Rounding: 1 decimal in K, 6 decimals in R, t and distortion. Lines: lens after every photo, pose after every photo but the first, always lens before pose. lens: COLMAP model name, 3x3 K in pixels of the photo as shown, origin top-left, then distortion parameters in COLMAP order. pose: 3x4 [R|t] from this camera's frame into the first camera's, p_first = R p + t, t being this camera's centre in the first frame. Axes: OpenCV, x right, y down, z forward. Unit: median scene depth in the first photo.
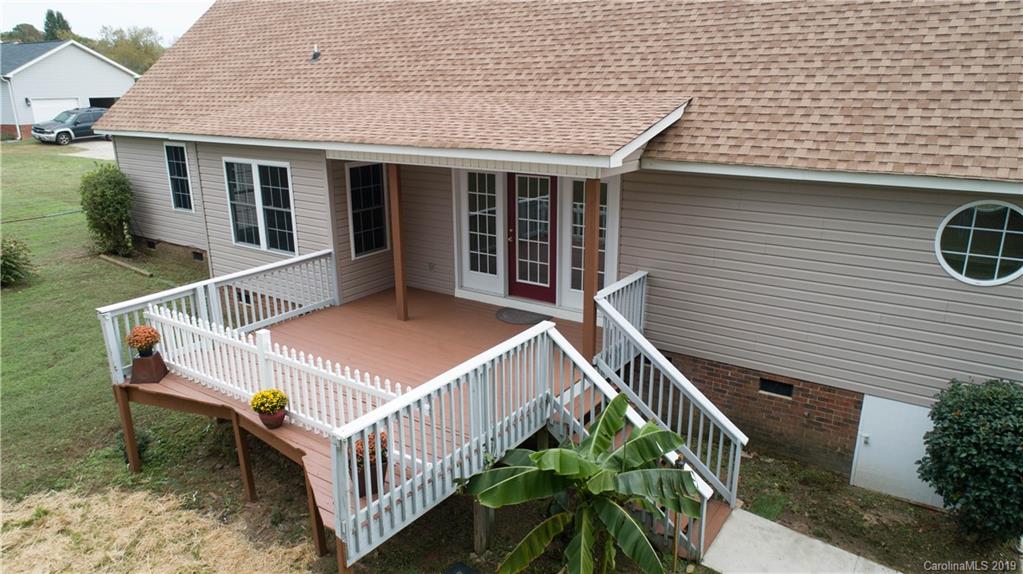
lens RADIAL K [[683.0, 0, 511.5], [0, 683.0, 287.0], [0, 0, 1]] dist [-0.020511, 0.007113]
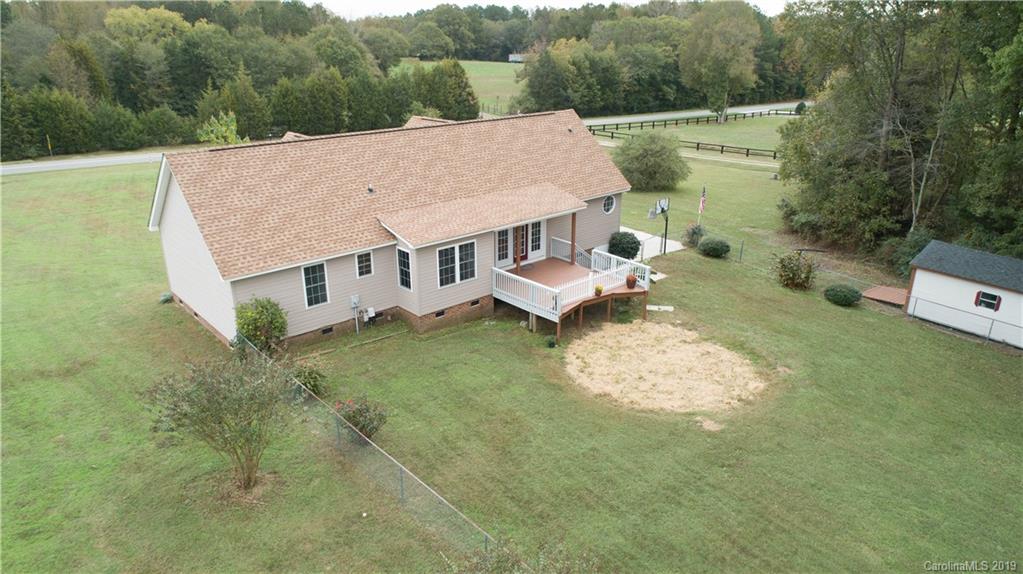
lens RADIAL K [[683.0, 0, 511.5], [0, 683.0, 287.0], [0, 0, 1]] dist [-0.020511, 0.007113]
pose [[0.243098, -0.334535, 0.910489, -2.458160], [0.276164, 0.923671, 0.265643, -0.612041], [-0.929859, 0.186867, 0.316929, 0.165403]]
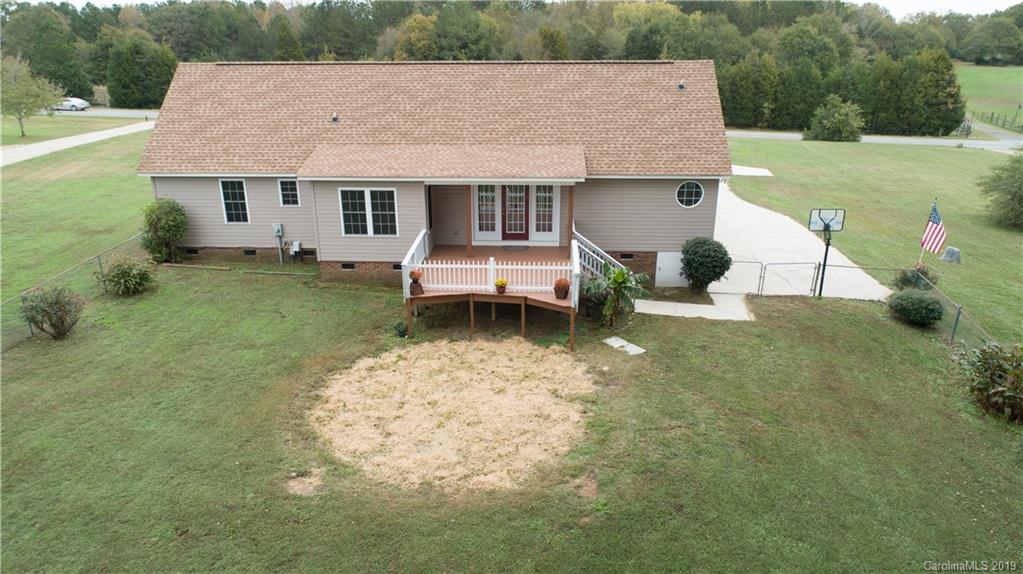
lens RADIAL K [[683.0, 0, 511.5], [0, 683.0, 287.0], [0, 0, 1]] dist [-0.020511, 0.007113]
pose [[0.851606, -0.174437, 0.494307, -1.037114], [0.147198, 0.984642, 0.093877, -0.038456], [-0.503091, -0.007185, 0.864204, -0.831385]]
